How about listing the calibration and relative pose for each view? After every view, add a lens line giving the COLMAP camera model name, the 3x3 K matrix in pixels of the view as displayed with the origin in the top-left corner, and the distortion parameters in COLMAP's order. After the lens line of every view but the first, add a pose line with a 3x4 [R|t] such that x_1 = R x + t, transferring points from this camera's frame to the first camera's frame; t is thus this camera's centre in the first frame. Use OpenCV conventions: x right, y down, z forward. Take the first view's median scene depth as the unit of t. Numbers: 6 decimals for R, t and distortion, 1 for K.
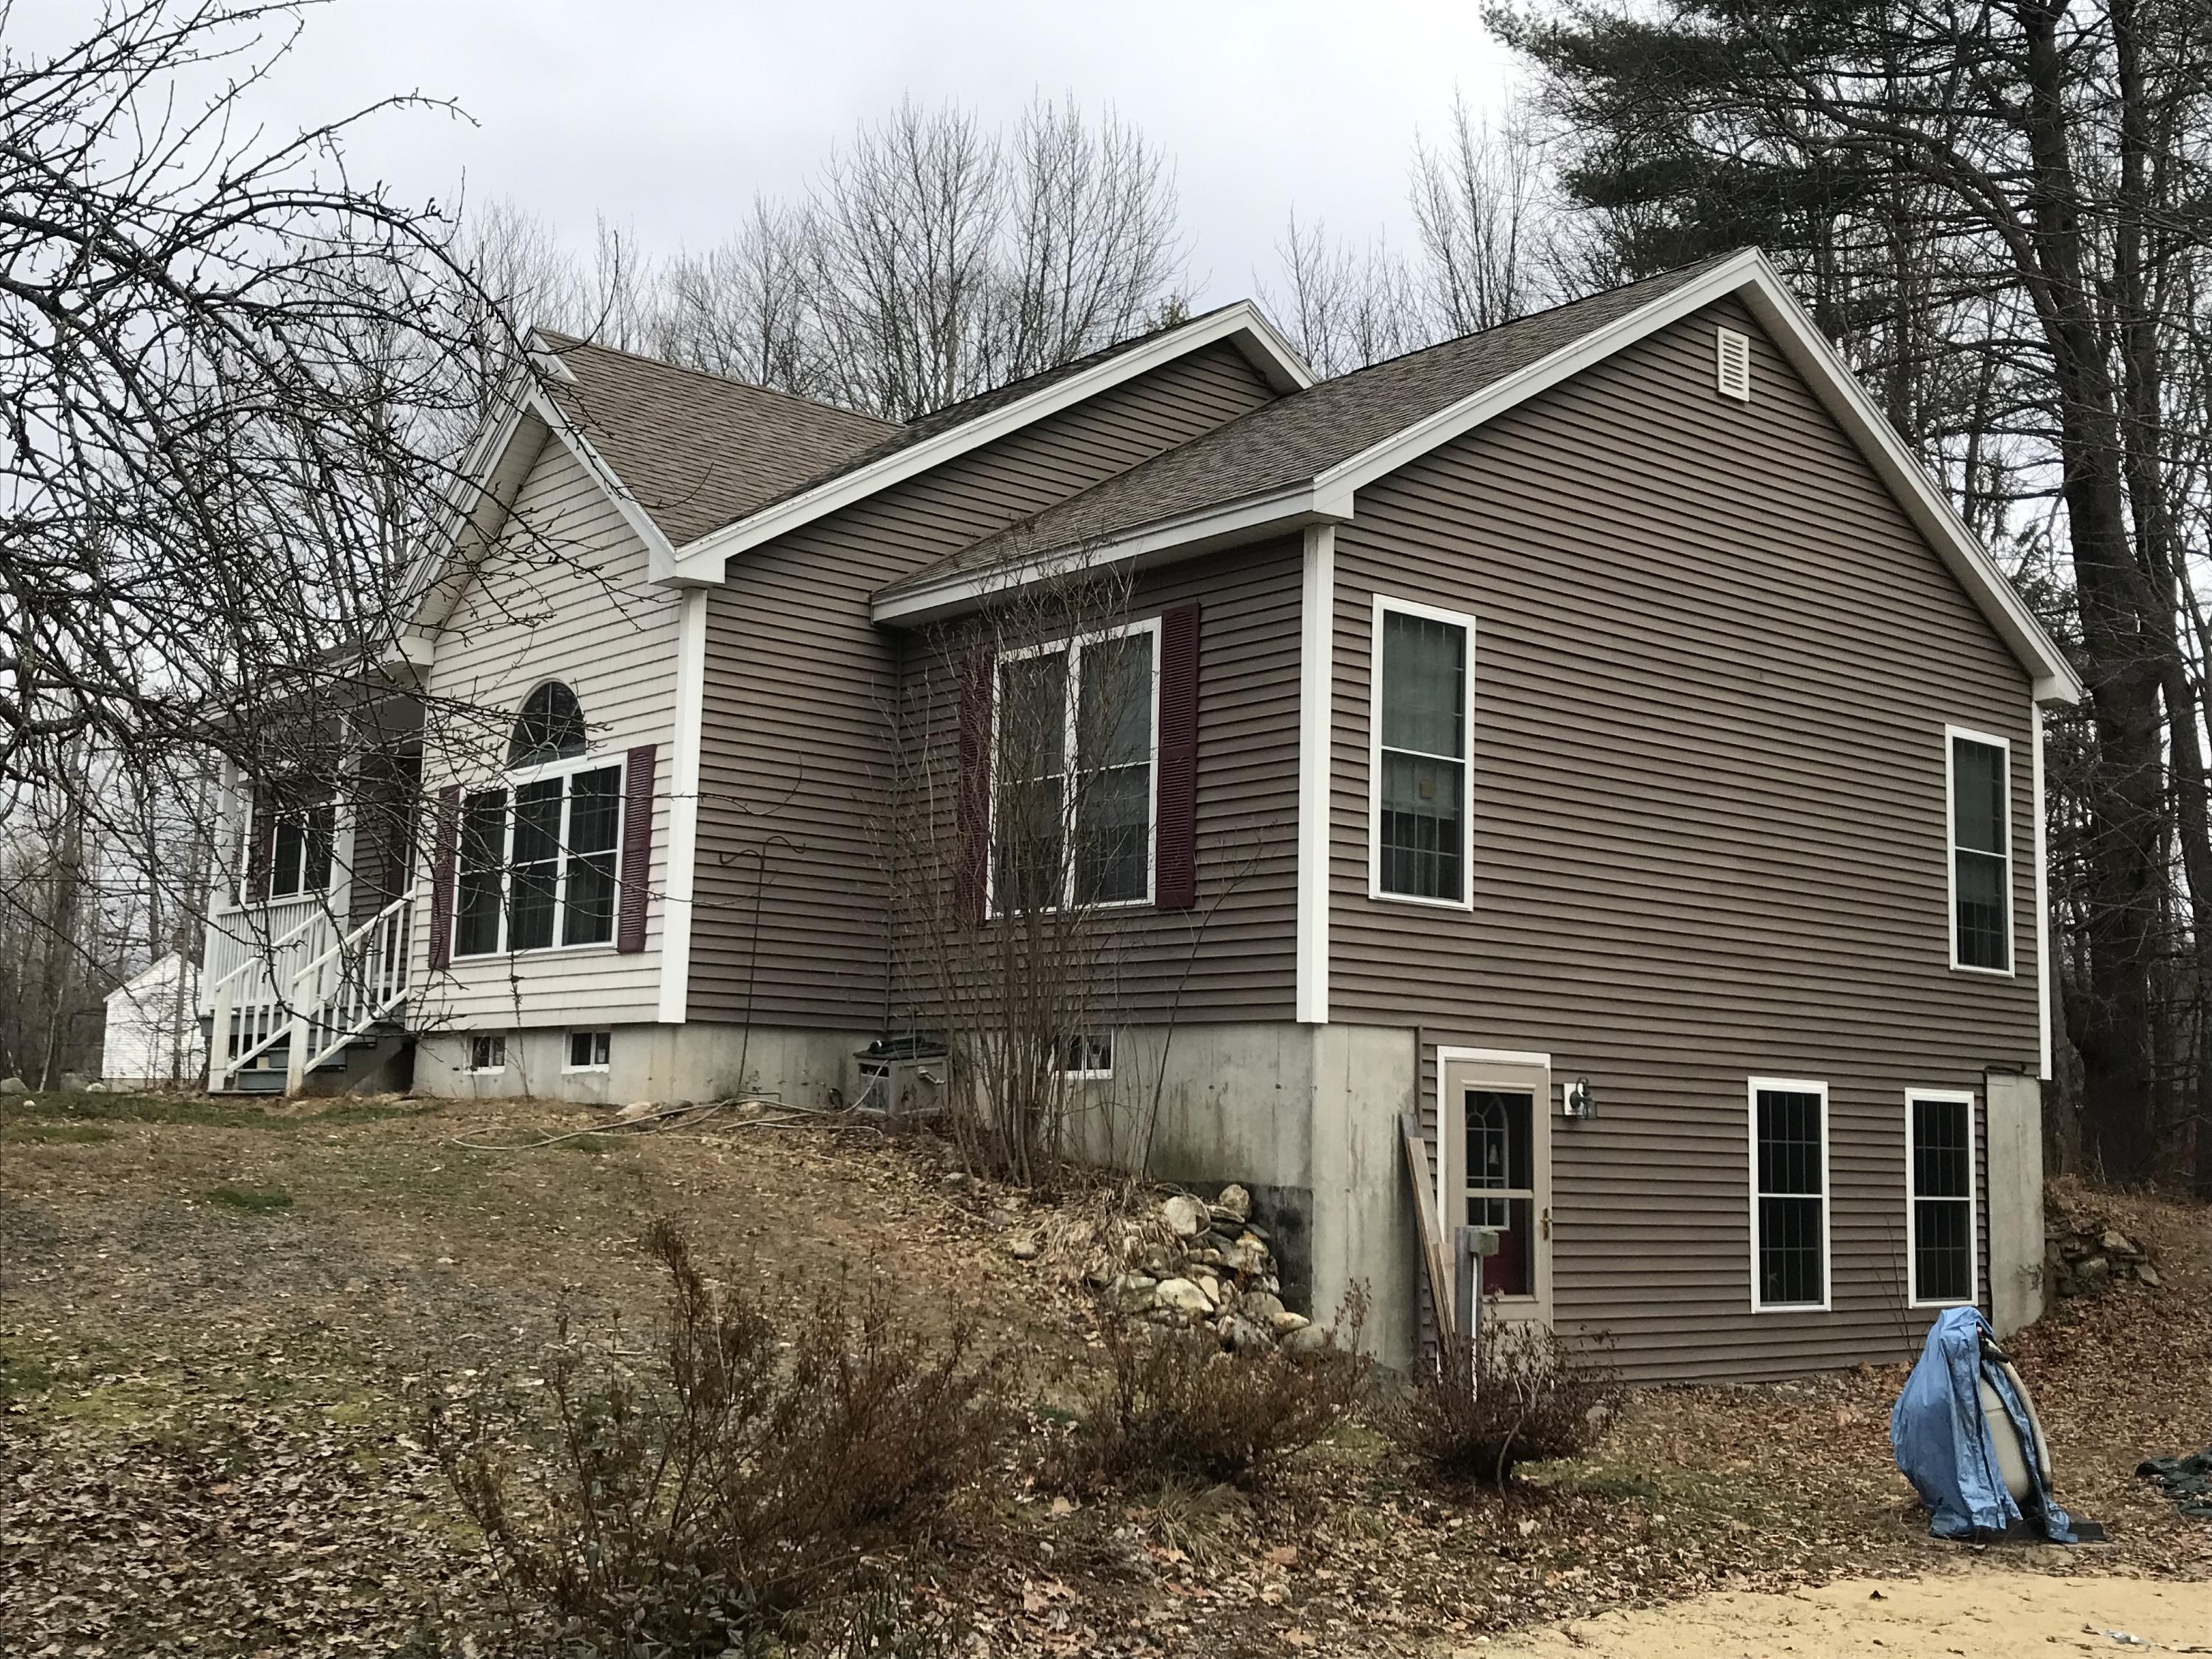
lens RADIAL K [[2404.5, 0, 1106.0], [0, 2404.5, 829.5], [0, 0, 1]] dist [0.162673, -0.001788]
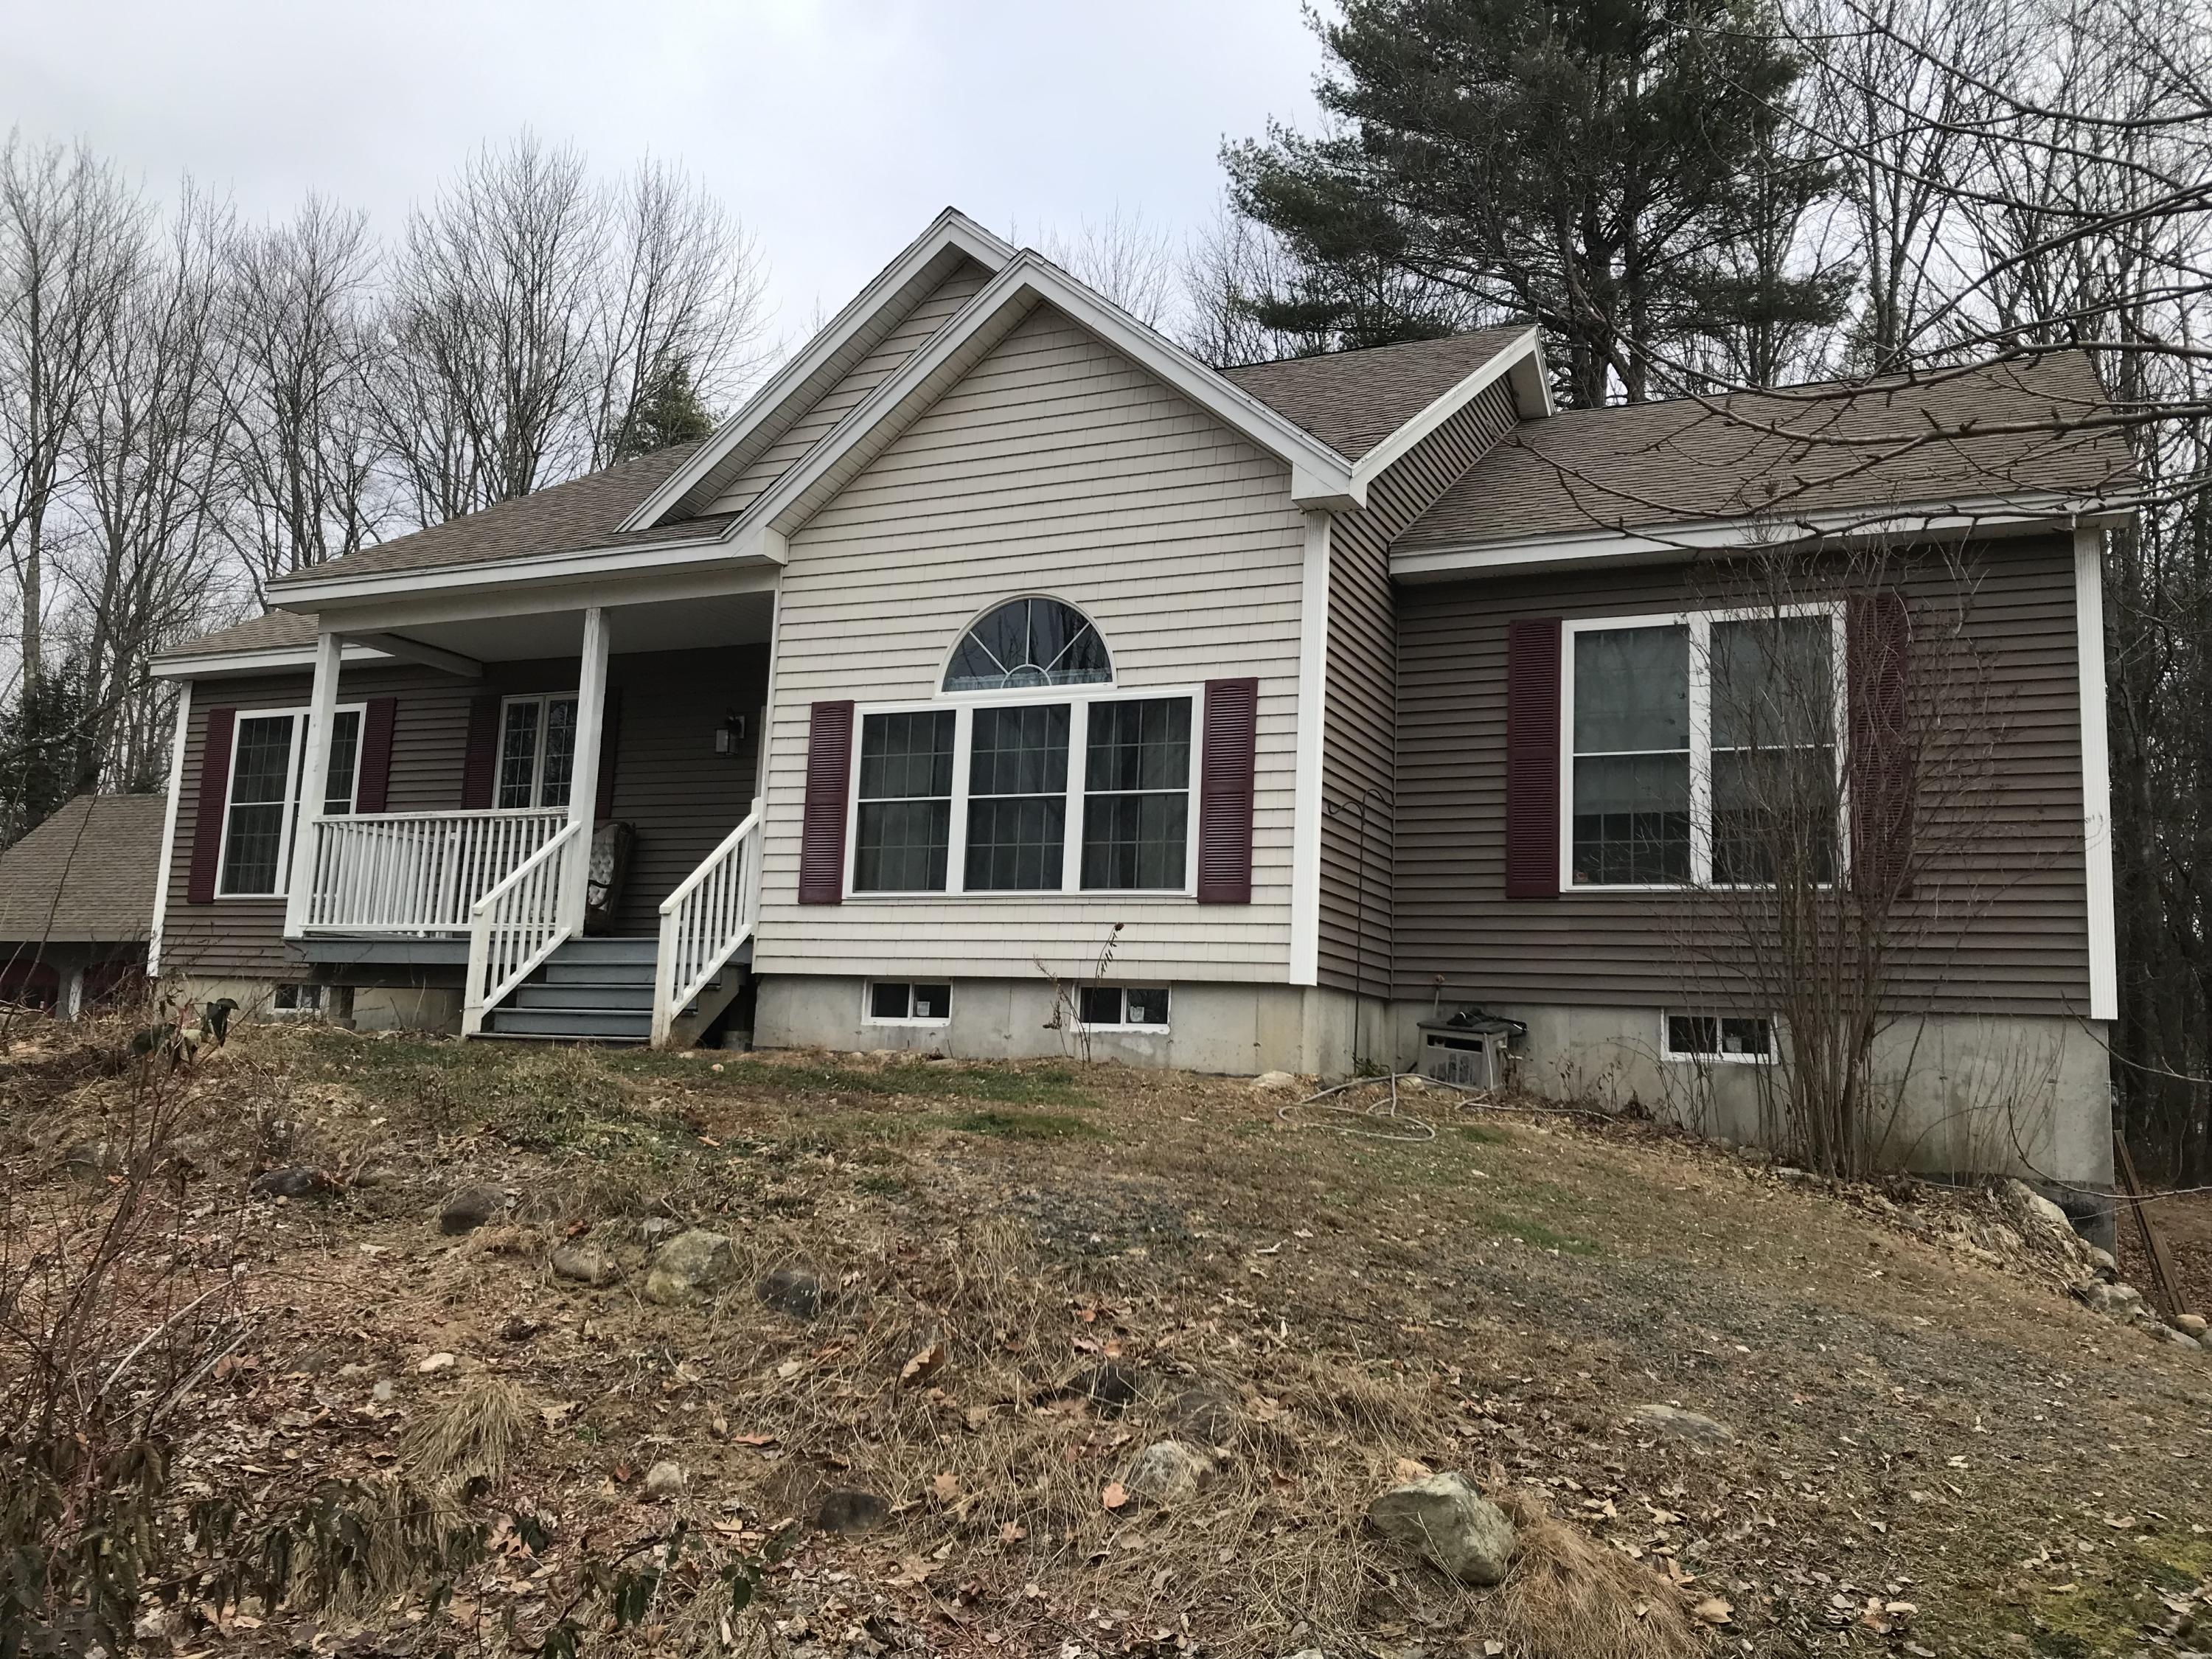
lens RADIAL K [[1801.7, 0, 1106.0], [0, 1801.7, 829.5], [0, 0, 1]] dist [0.035880, -0.003937]
pose [[0.910360, 0.071898, 0.407524, -0.500979], [-0.071955, 0.997292, -0.015211, 0.035626], [-0.407514, -0.015475, 0.913068, 0.395465]]
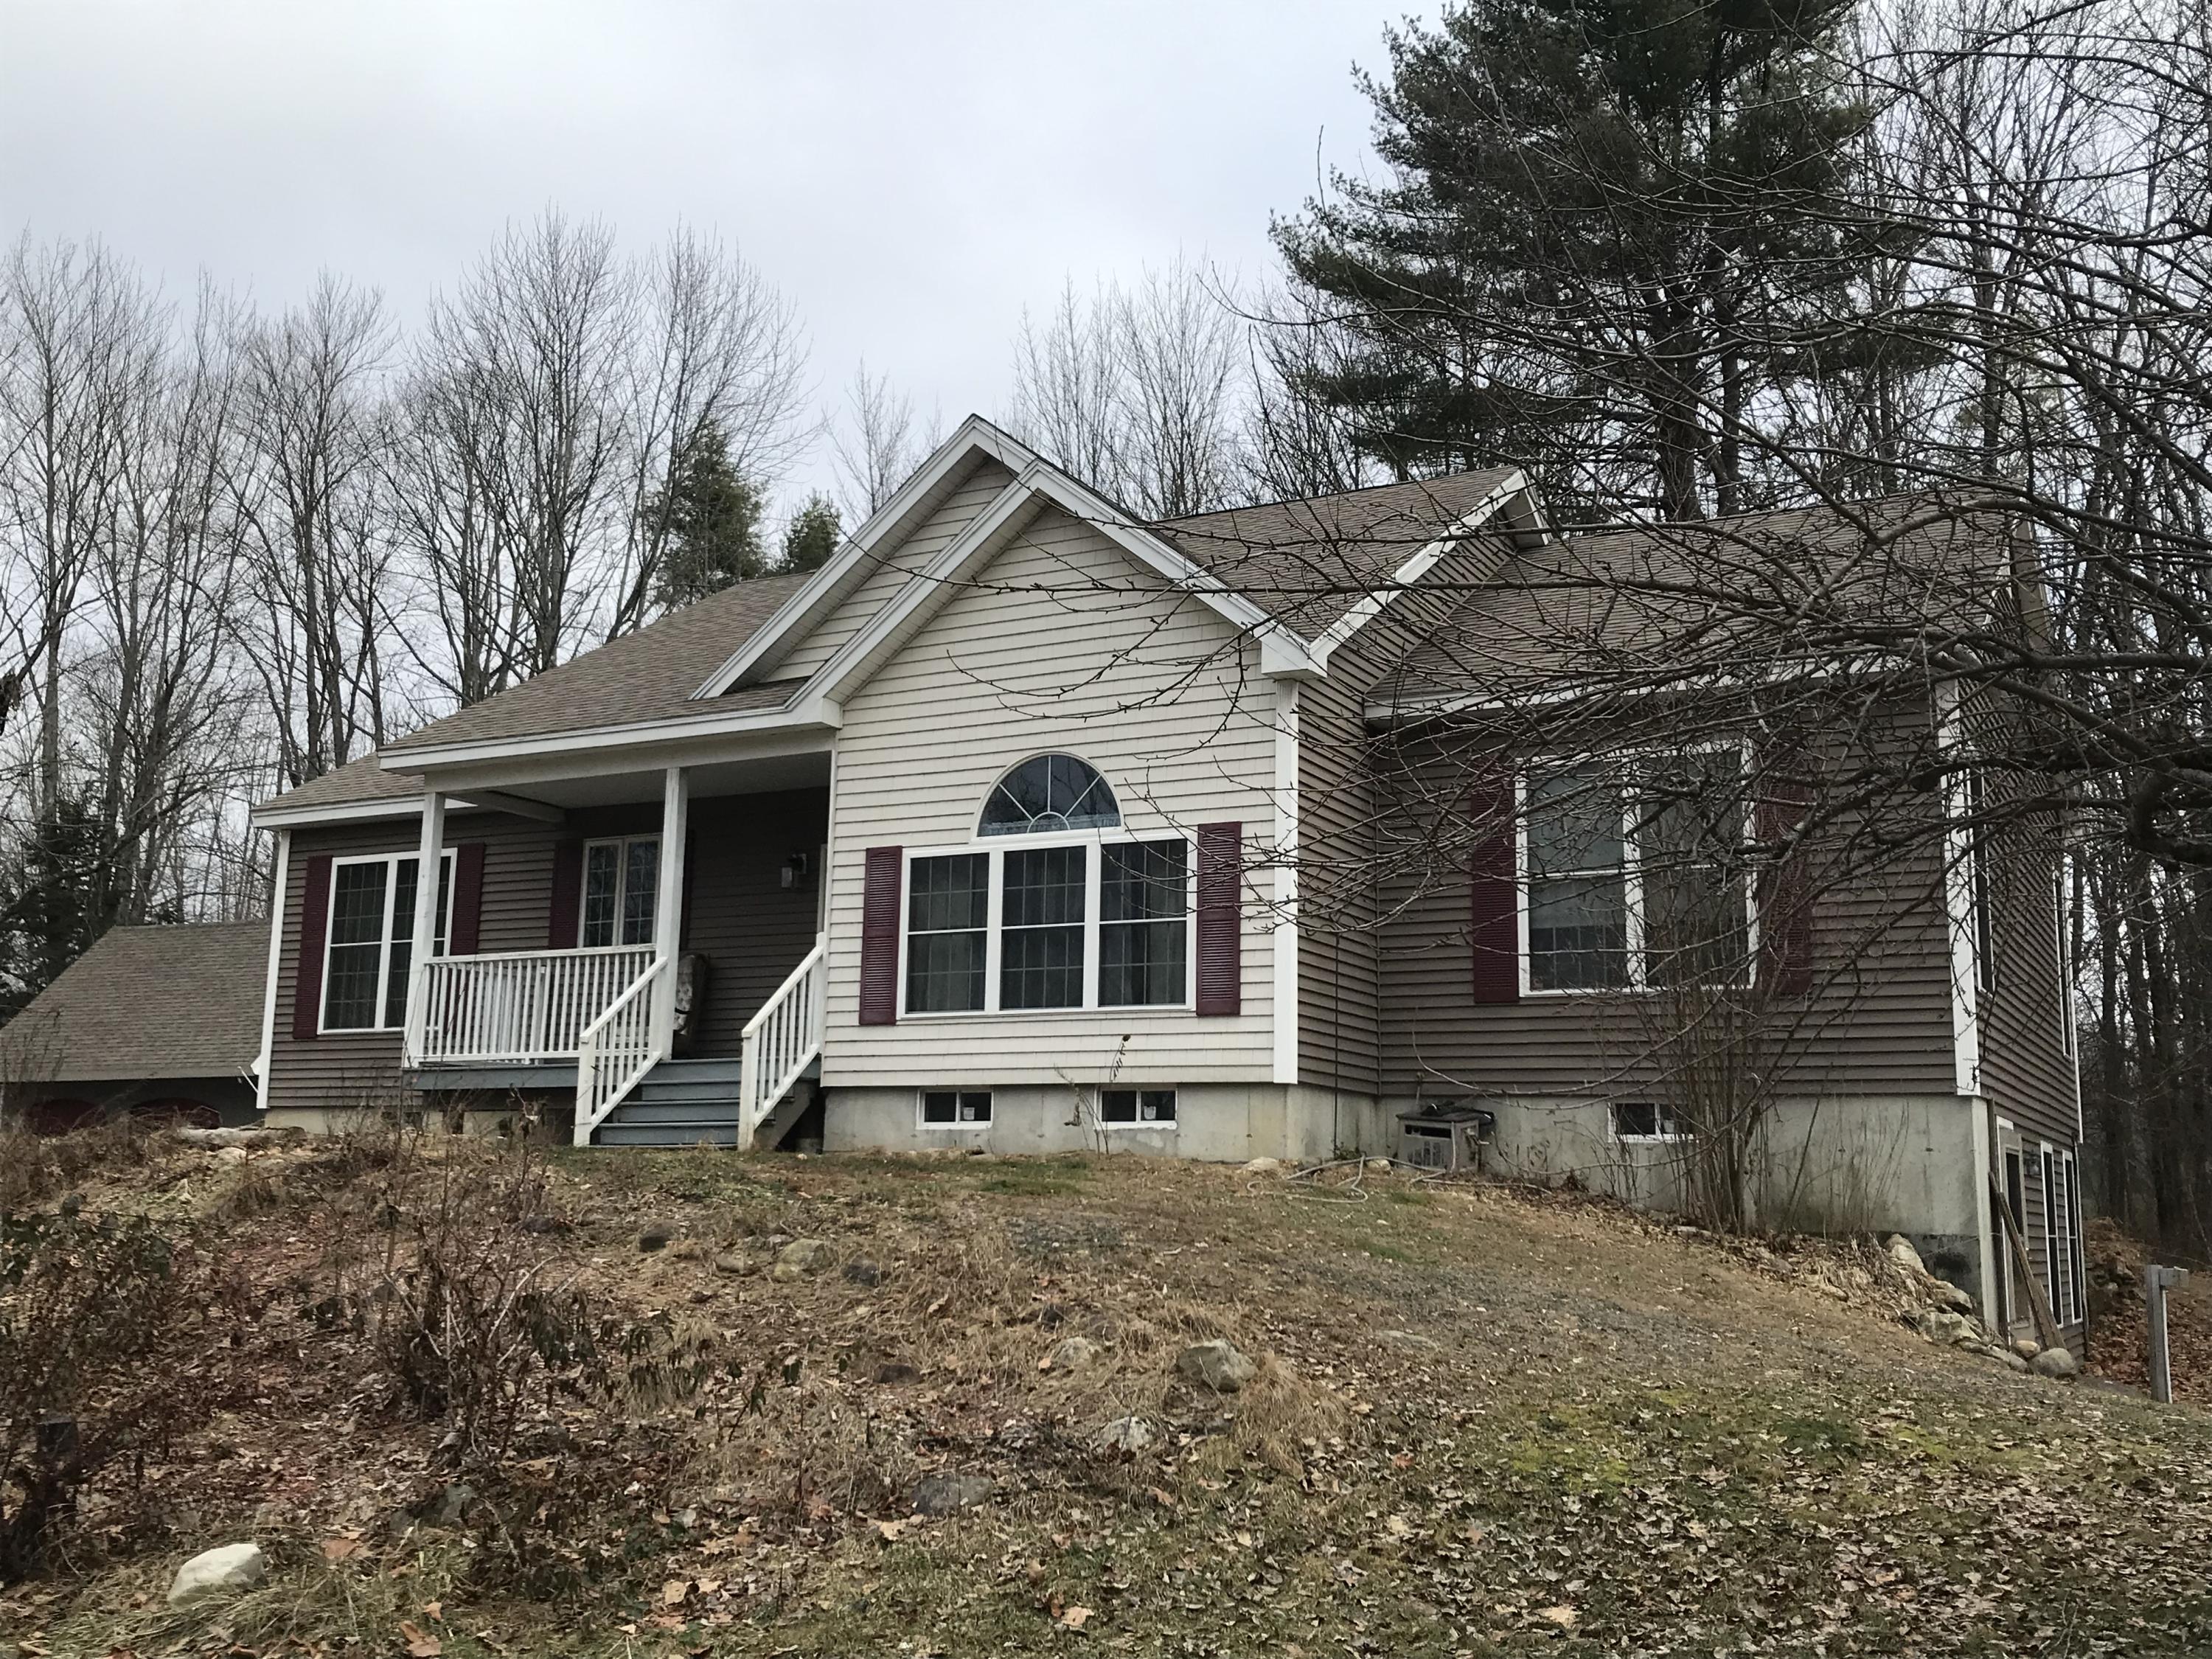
lens RADIAL K [[2172.7, 0, 1106.0], [0, 2172.7, 829.5], [0, 0, 1]] dist [0.101253, -0.189275]
pose [[0.932807, 0.057340, 0.355784, -0.573464], [-0.041953, 0.997826, -0.050819, 0.019247], [-0.357925, 0.032478, 0.933185, 0.121614]]
